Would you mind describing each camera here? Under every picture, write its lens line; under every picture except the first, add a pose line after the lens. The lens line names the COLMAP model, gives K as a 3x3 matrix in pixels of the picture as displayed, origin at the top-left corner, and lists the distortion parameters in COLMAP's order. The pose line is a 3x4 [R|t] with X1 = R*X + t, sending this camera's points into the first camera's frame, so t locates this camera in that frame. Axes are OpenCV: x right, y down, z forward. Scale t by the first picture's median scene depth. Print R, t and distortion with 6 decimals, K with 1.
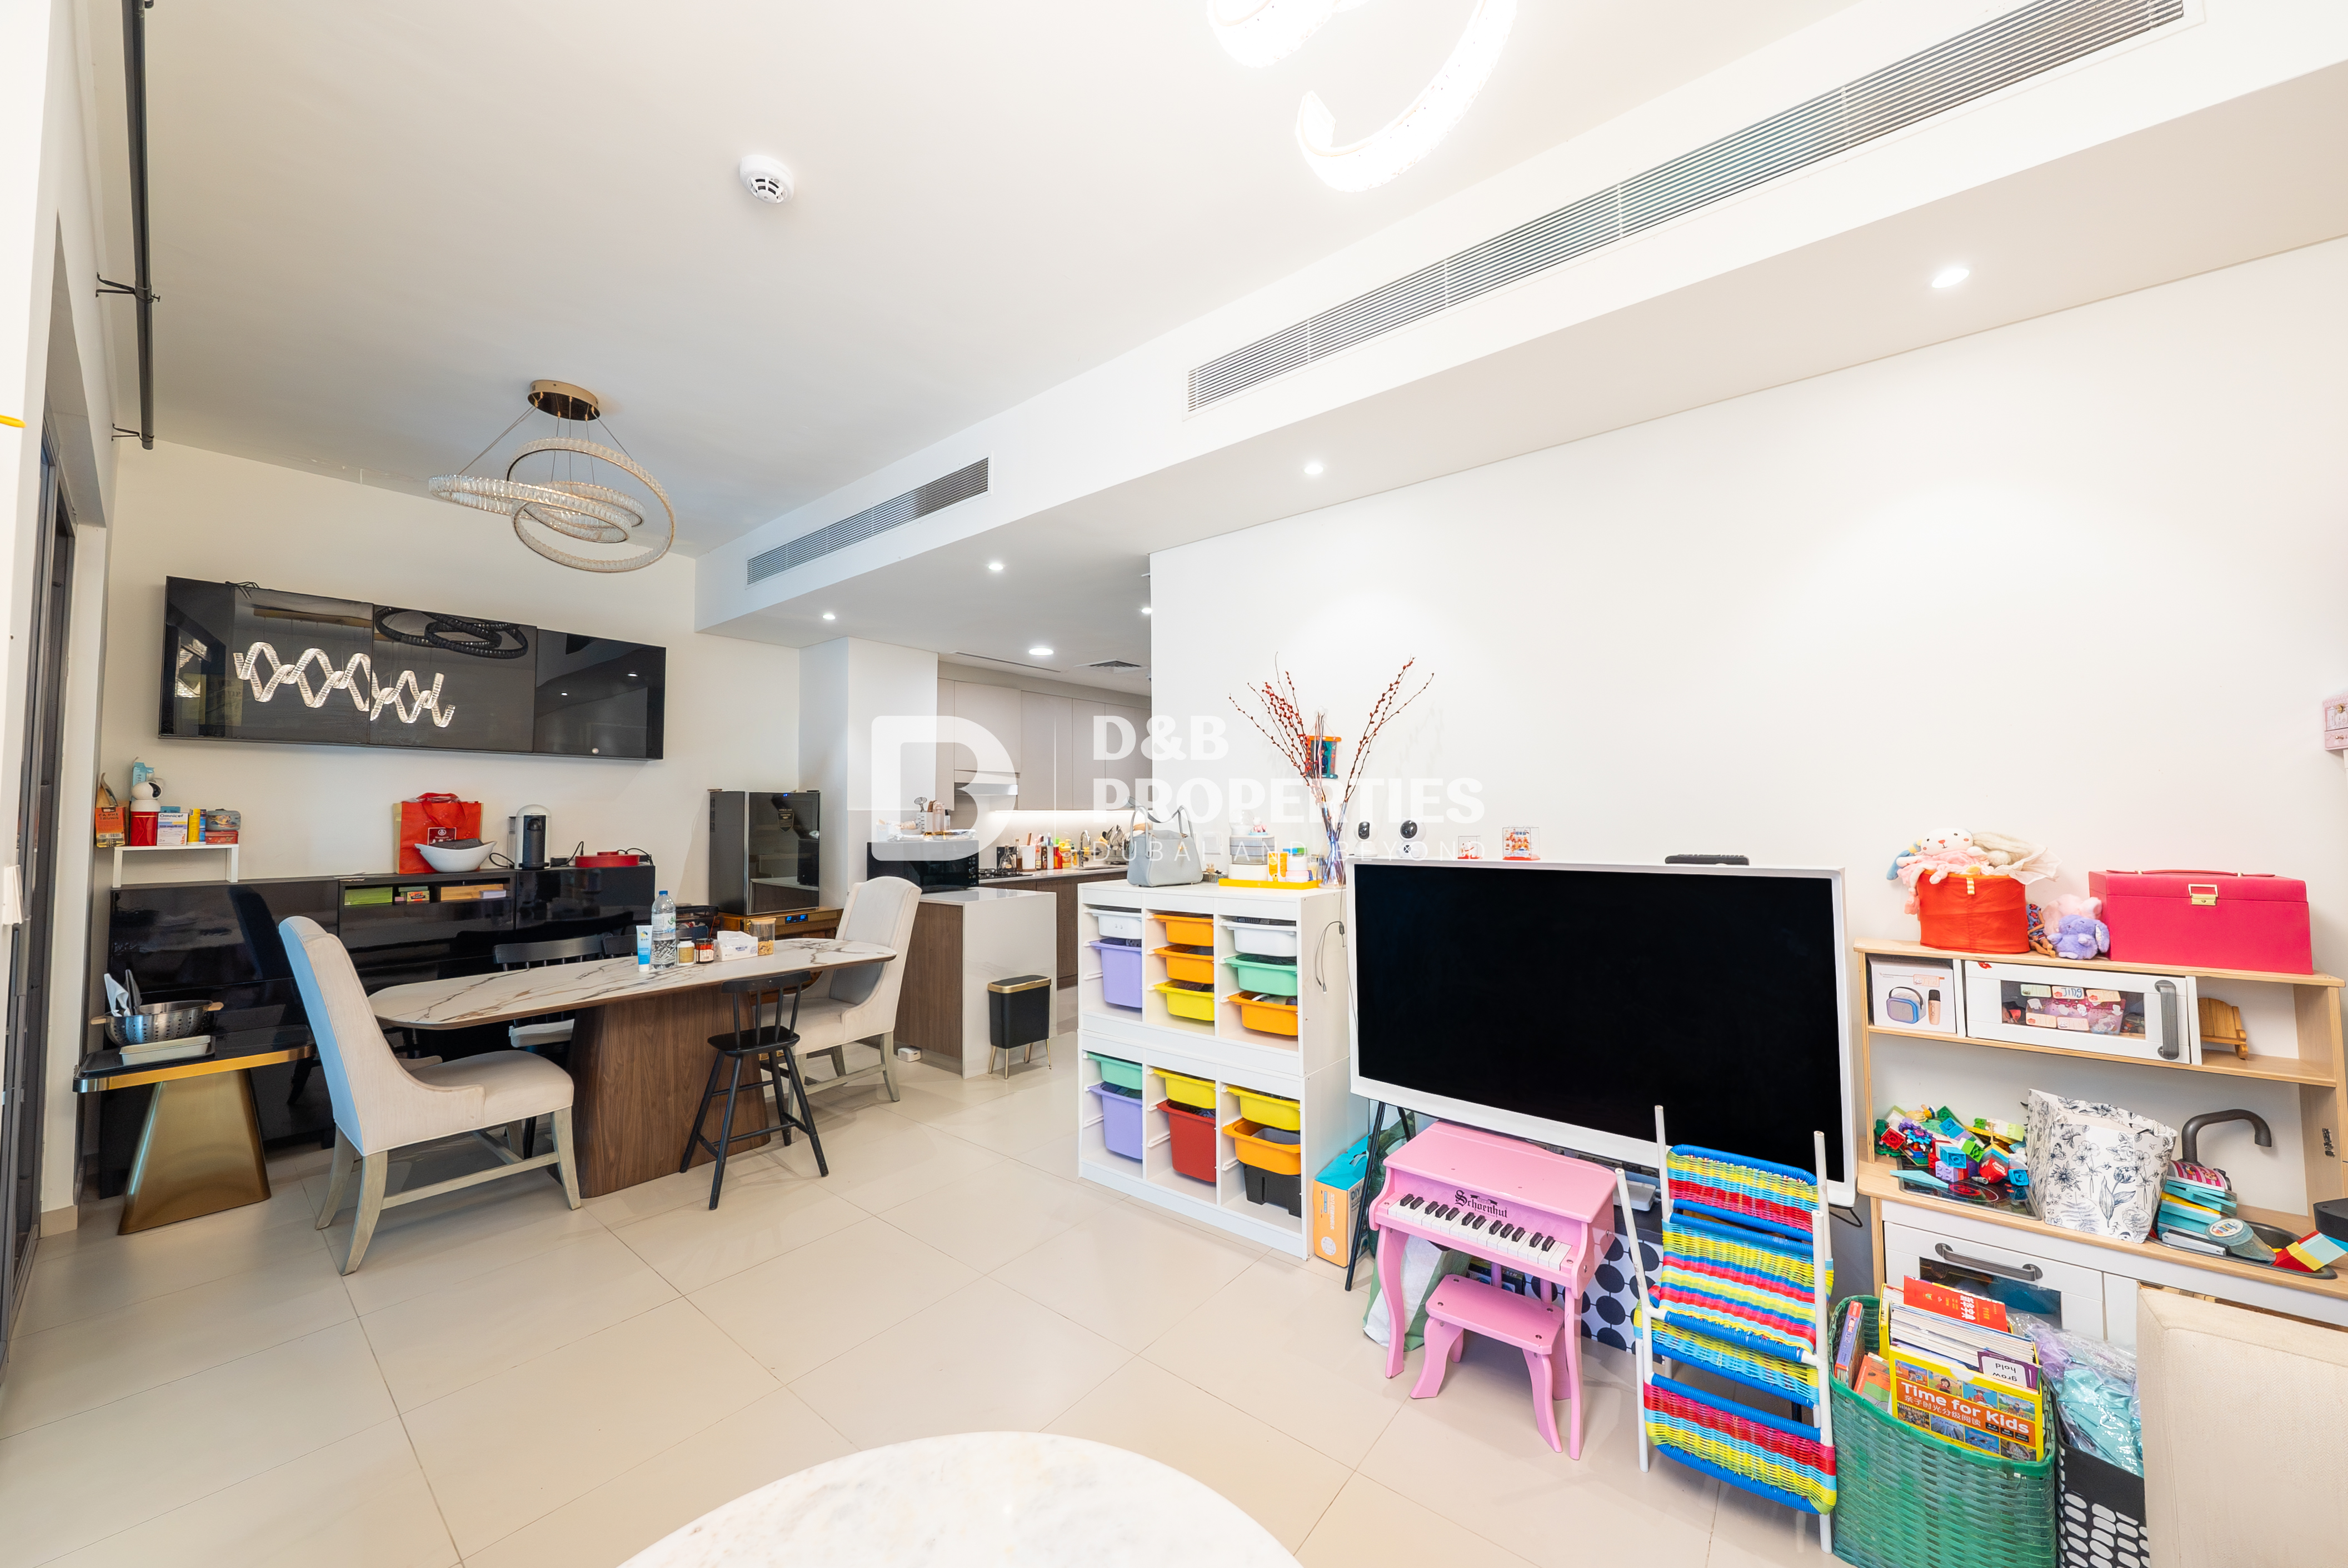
lens RADIAL K [[805.7, 0, 1174.0], [0, 805.7, 784.0], [0, 0, 1]] dist [-0.005915, -0.000062]
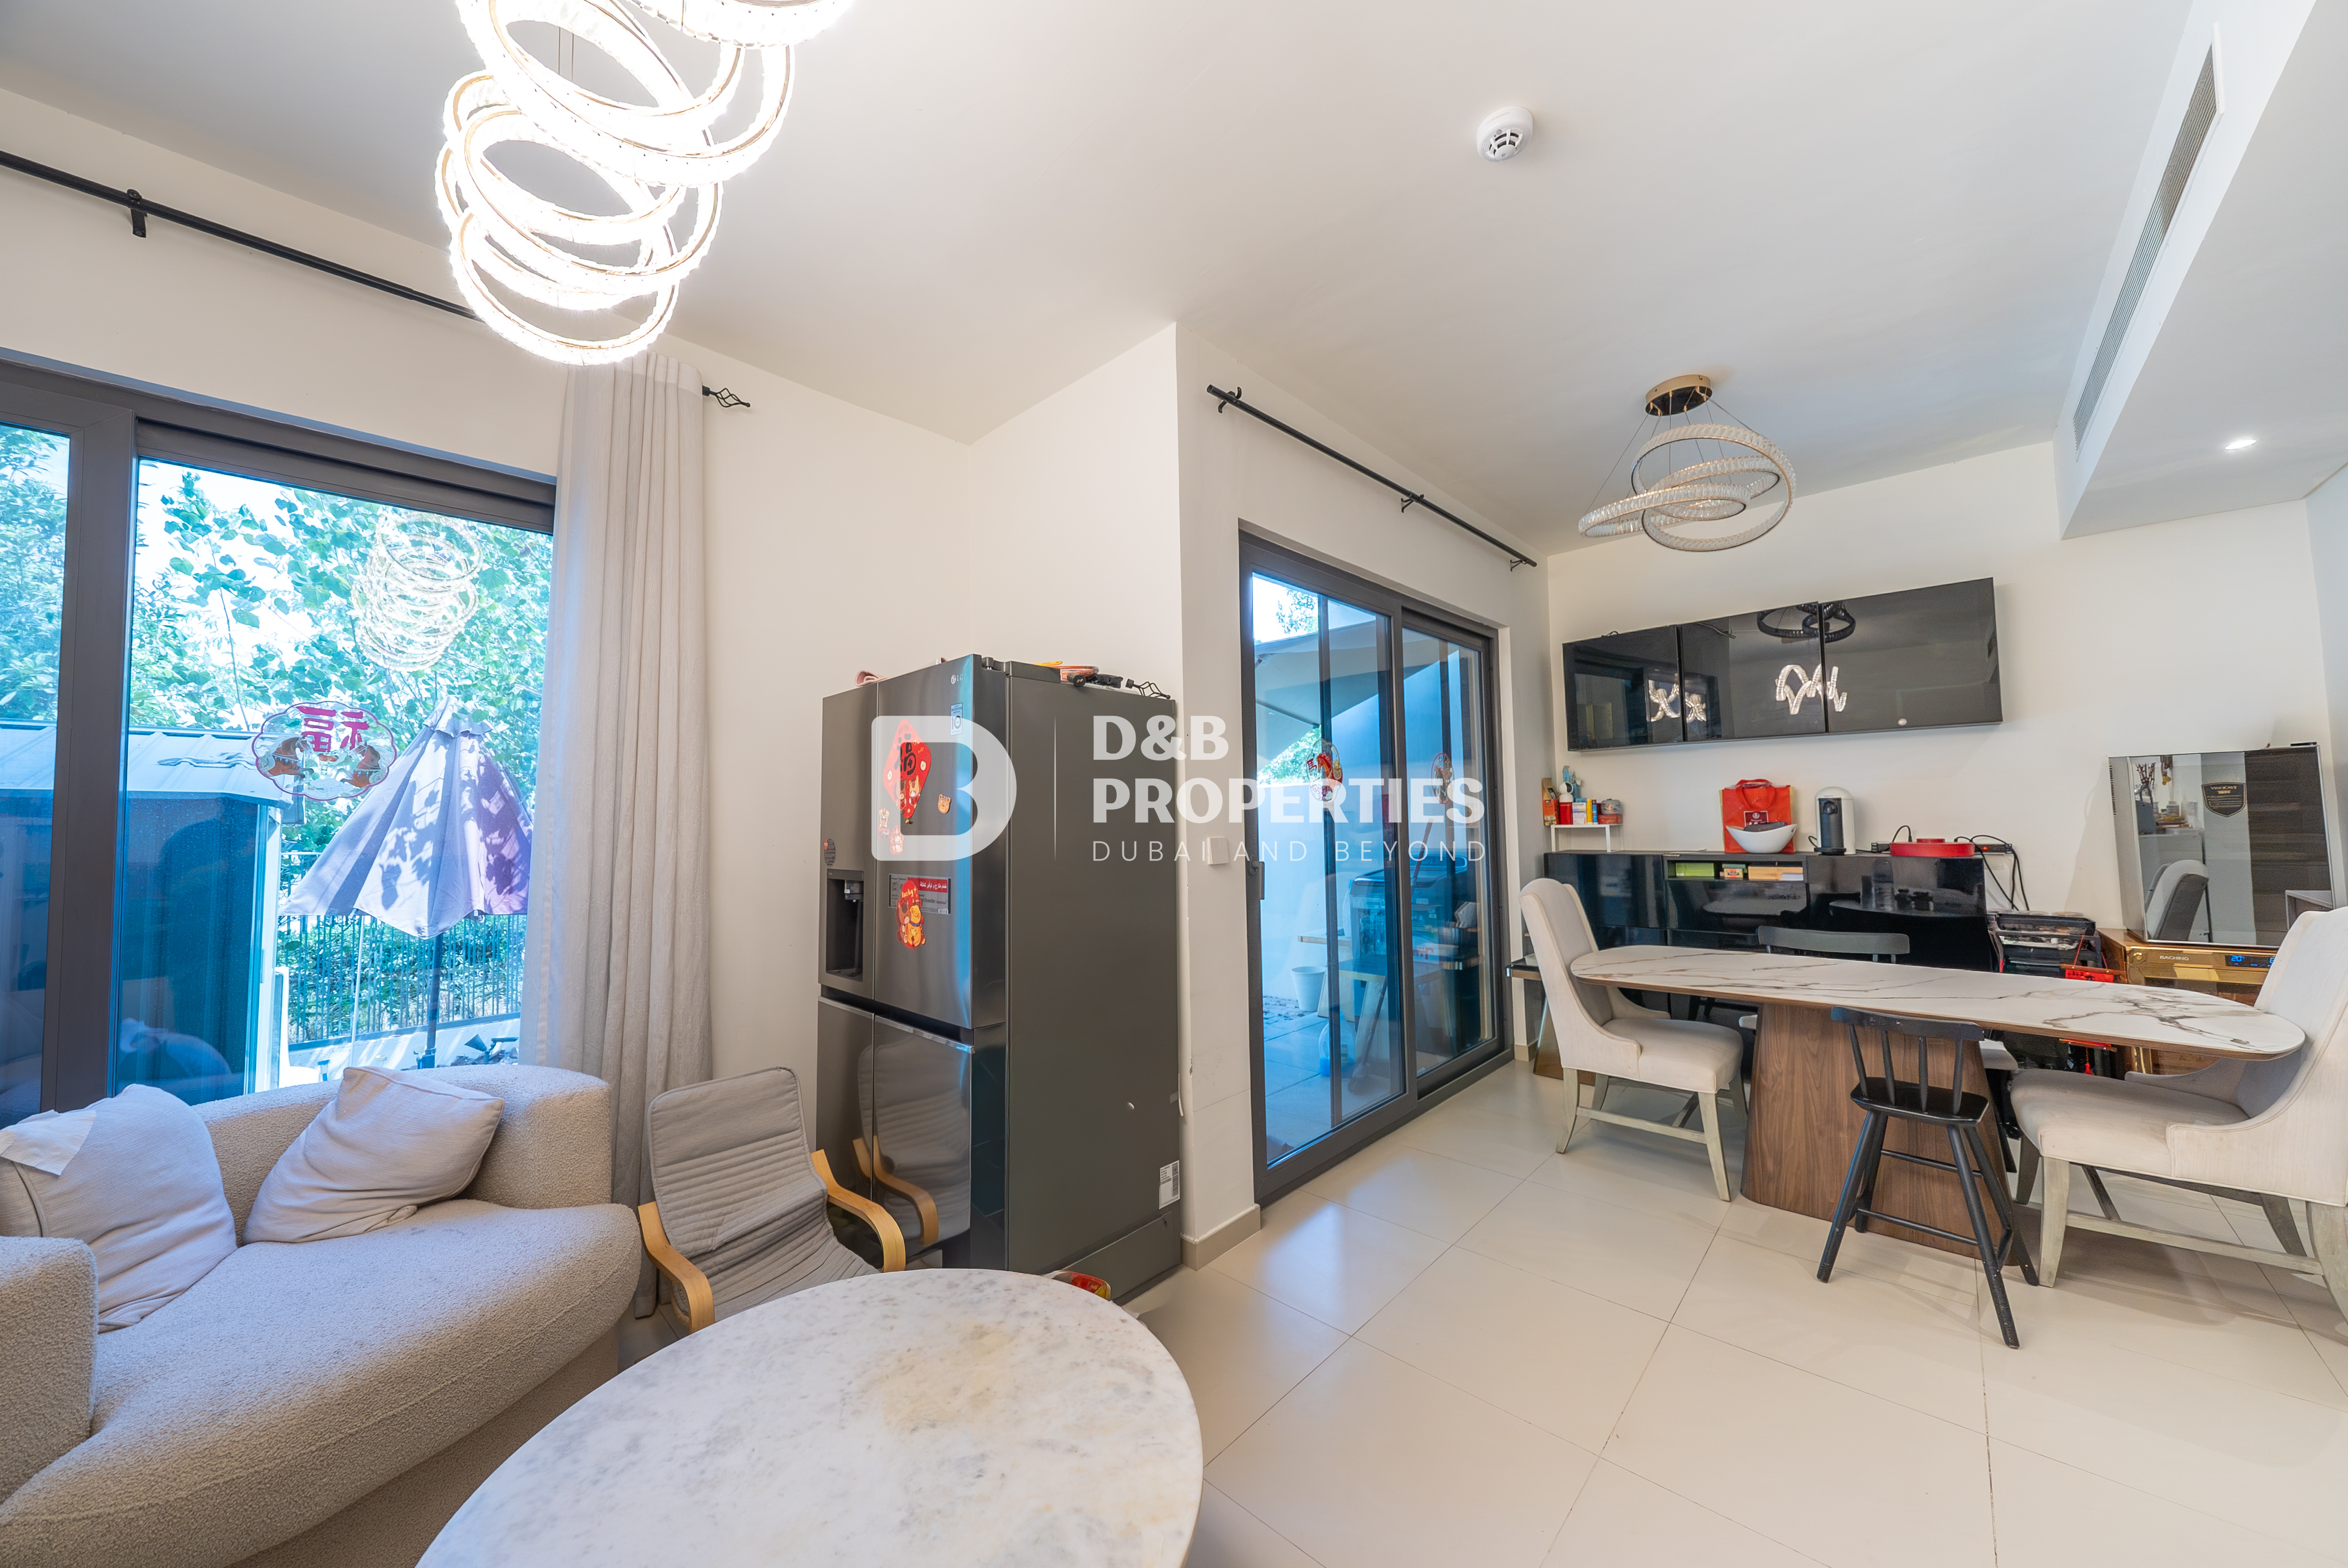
lens RADIAL K [[805.7, 0, 1174.0], [0, 805.7, 784.0], [0, 0, 1]] dist [-0.005915, -0.000062]
pose [[-0.073313, -0.033117, -0.996759, 0.276713], [0.062484, 0.997332, -0.037732, 0.012389], [0.995350, -0.065048, -0.071048, 0.387934]]
